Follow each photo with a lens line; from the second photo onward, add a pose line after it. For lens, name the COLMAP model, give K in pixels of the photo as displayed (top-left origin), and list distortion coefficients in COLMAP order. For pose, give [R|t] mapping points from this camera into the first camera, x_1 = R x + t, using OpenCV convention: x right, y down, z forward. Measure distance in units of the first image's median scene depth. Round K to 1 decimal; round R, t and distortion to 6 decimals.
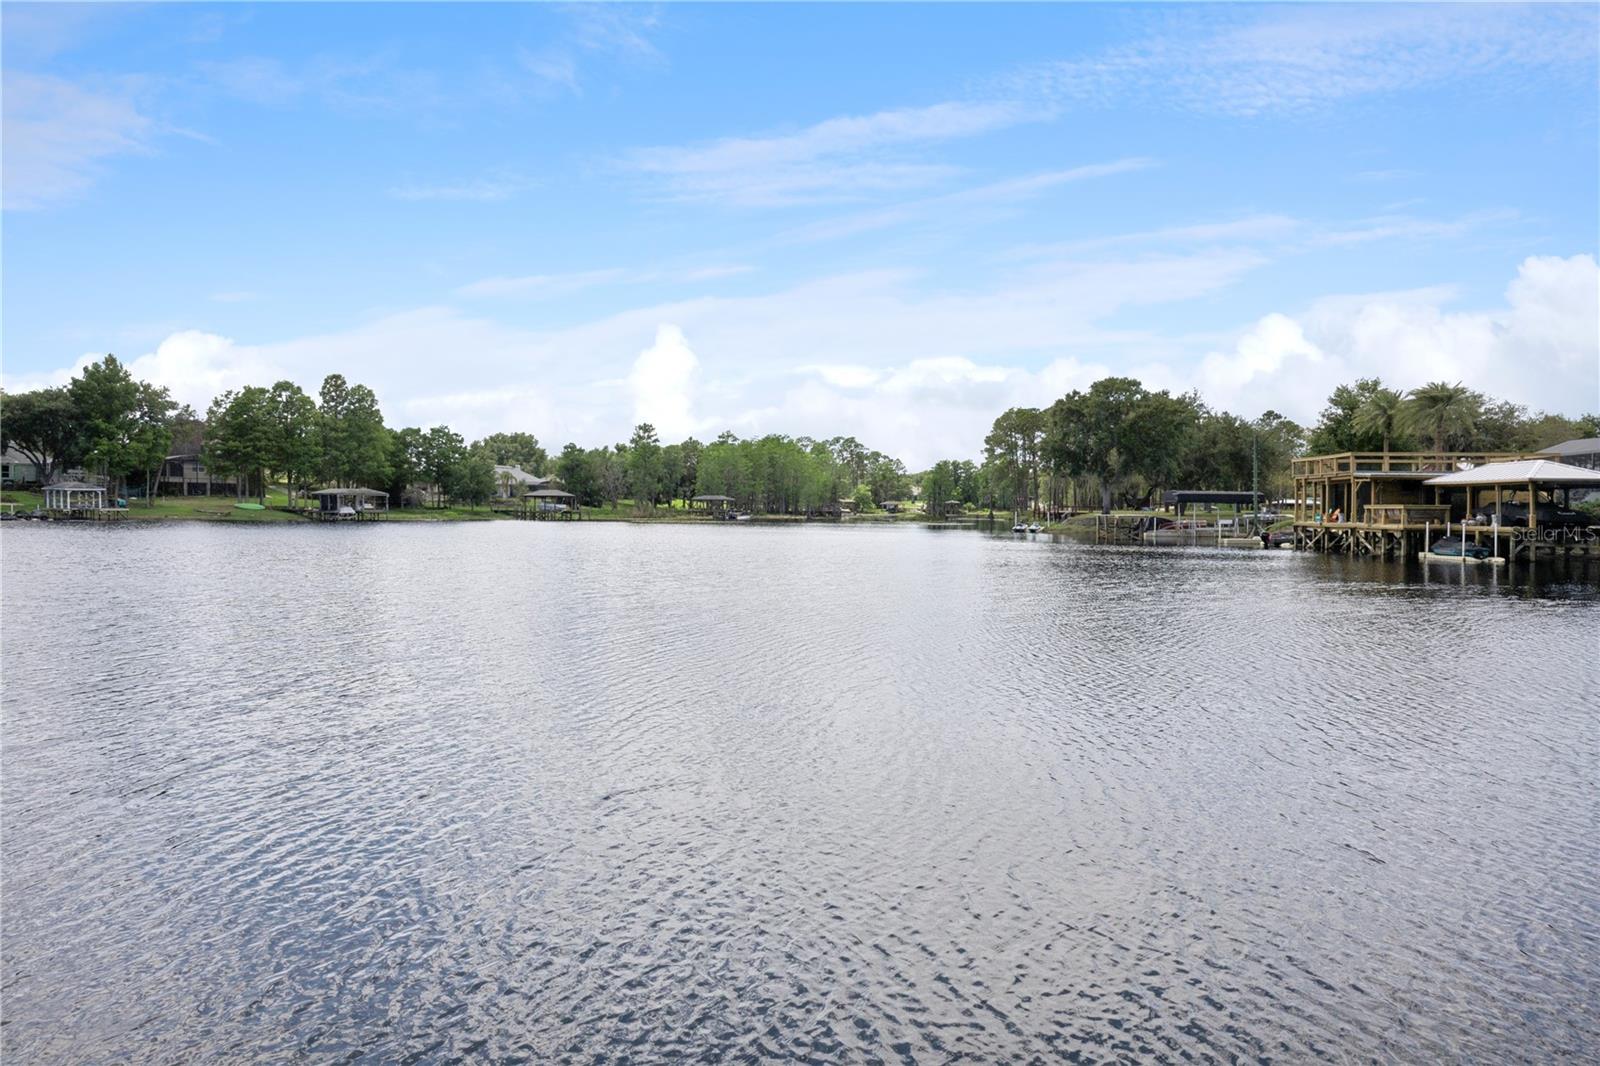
lens RADIAL K [[941.4, 0, 800.0], [0, 941.4, 523.0], [0, 0, 1]] dist [0.008667, -0.000503]
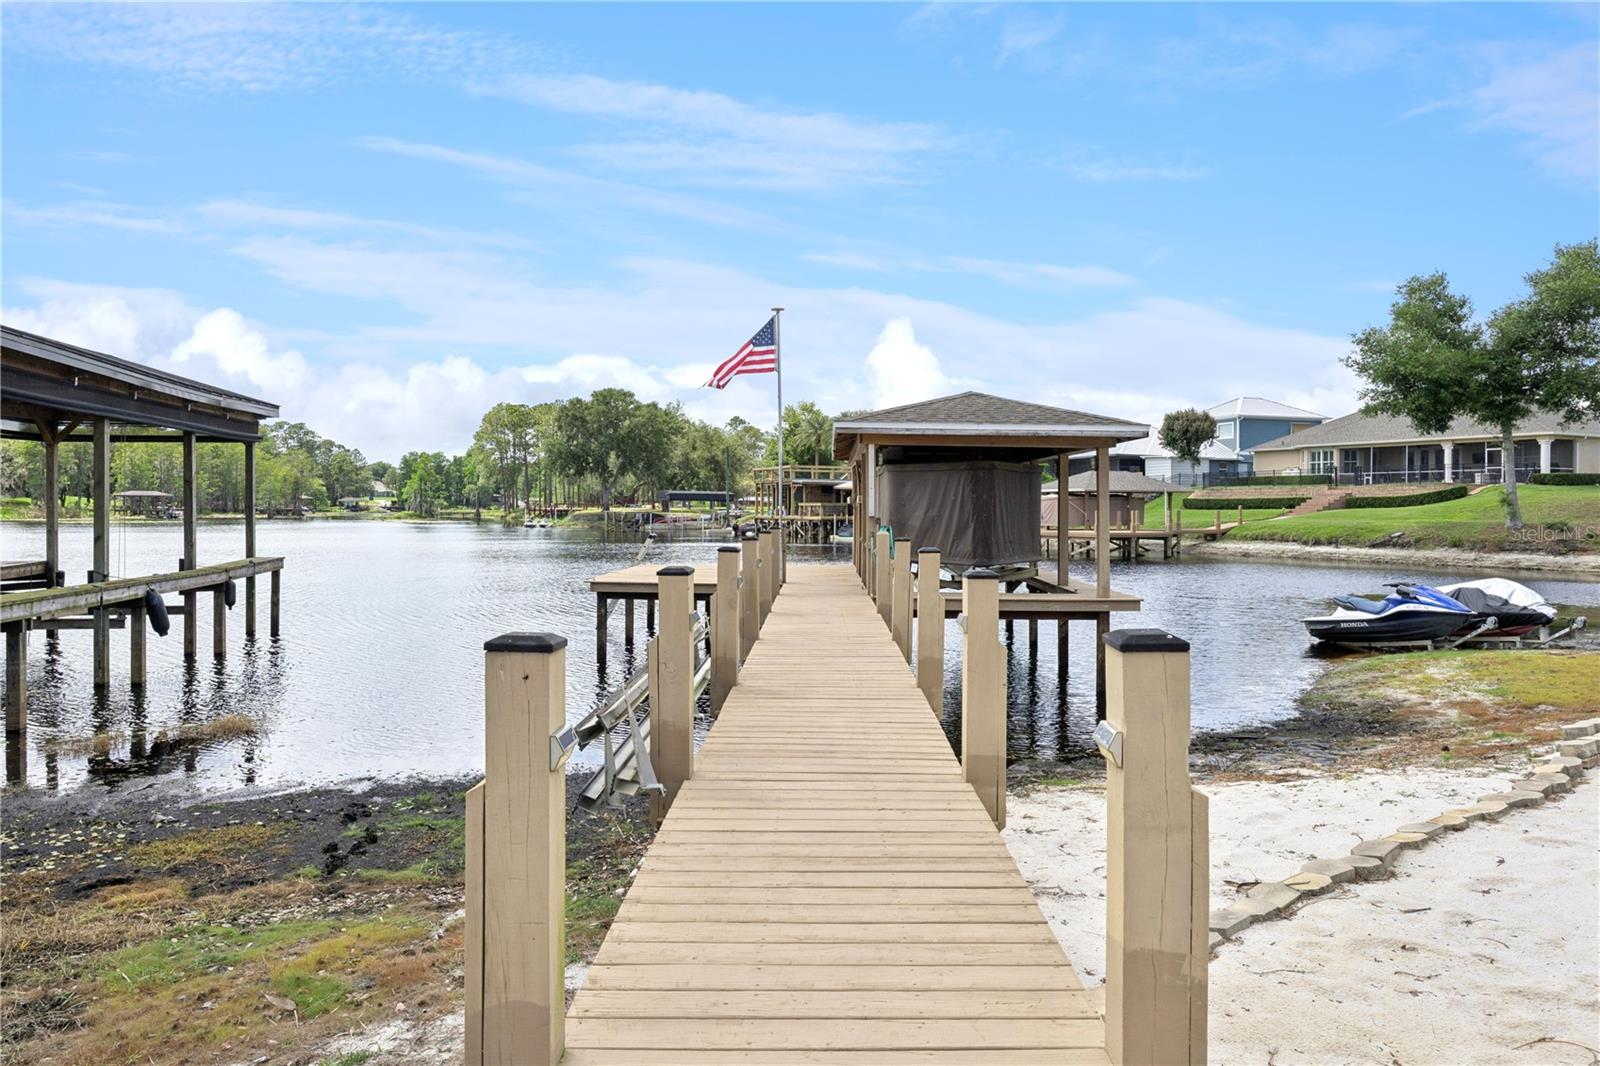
lens RADIAL K [[1067.3, 0, 800.0], [0, 1067.3, 533.0], [0, 0, 1]] dist [0.001381, 0.000130]
pose [[0.866837, -0.013803, 0.498401, -0.104936], [0.008782, 0.999884, 0.012417, 0.003291], [-0.498514, -0.006387, 0.866858, -0.206039]]
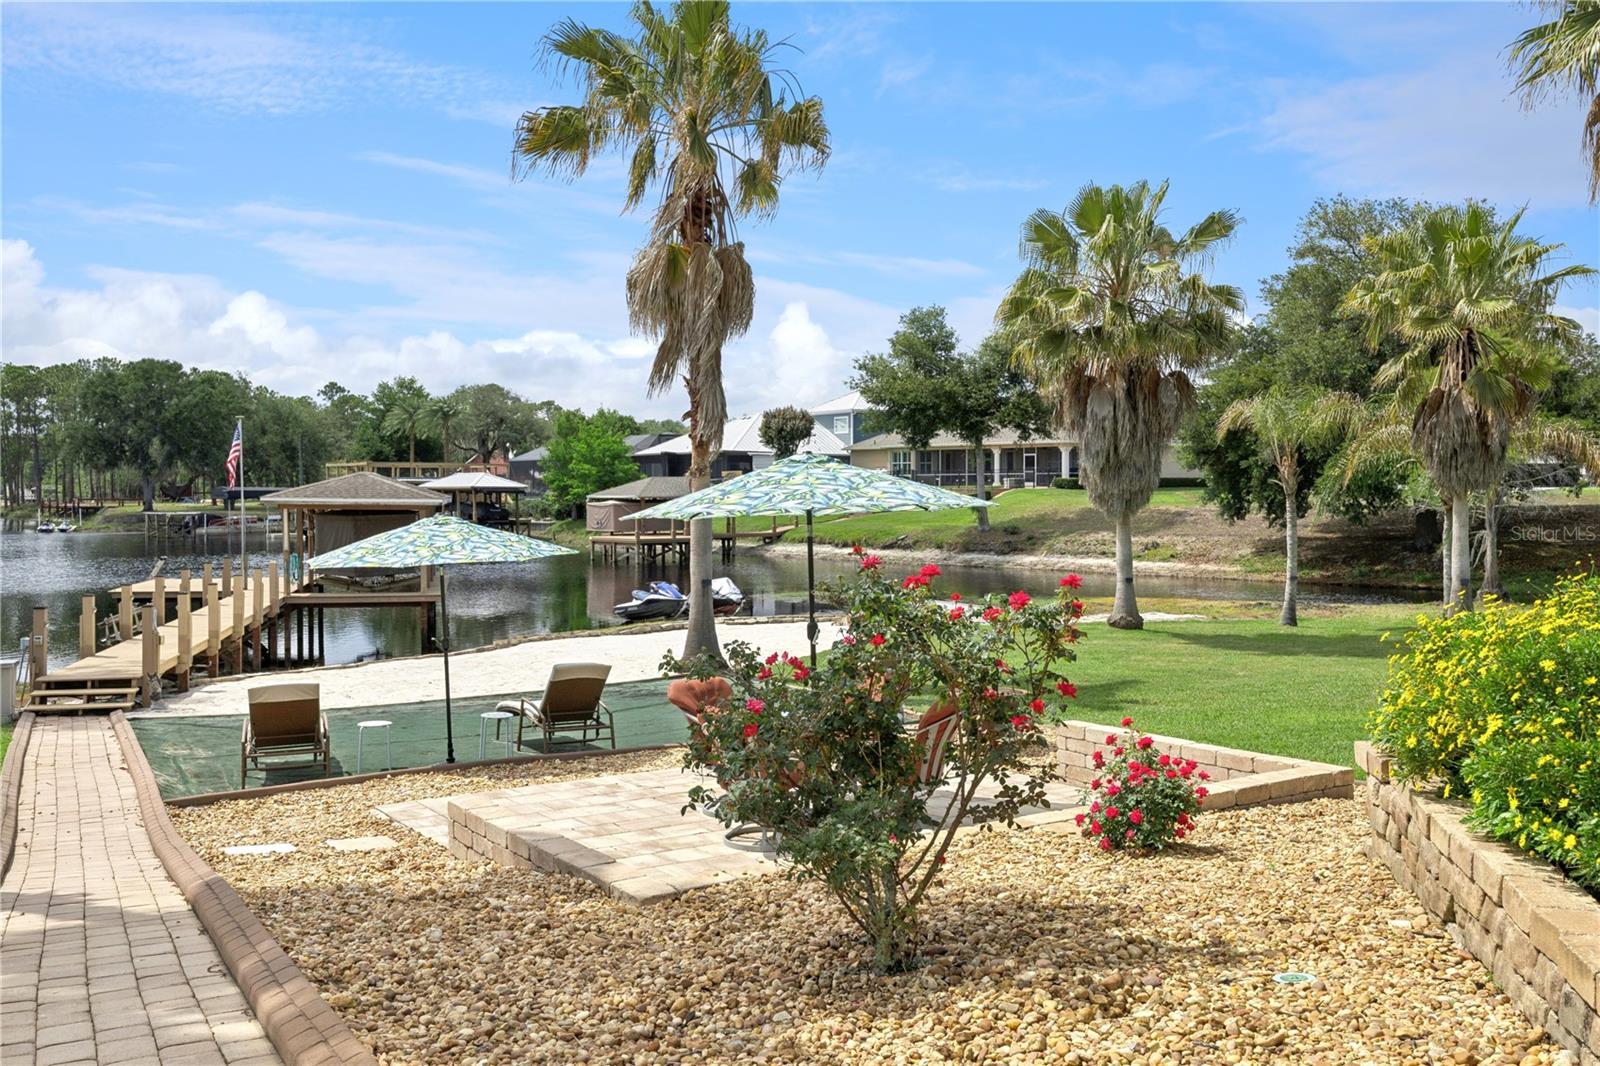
lens RADIAL K [[1420.1, 0, 800.0], [0, 1420.1, 533.0], [0, 0, 1]] dist [-0.005575, -0.003739]
pose [[0.719437, -0.026208, 0.694063, -0.169368], [0.015811, 0.999647, 0.021357, -0.006435], [-0.694377, -0.004391, 0.719598, -0.411029]]
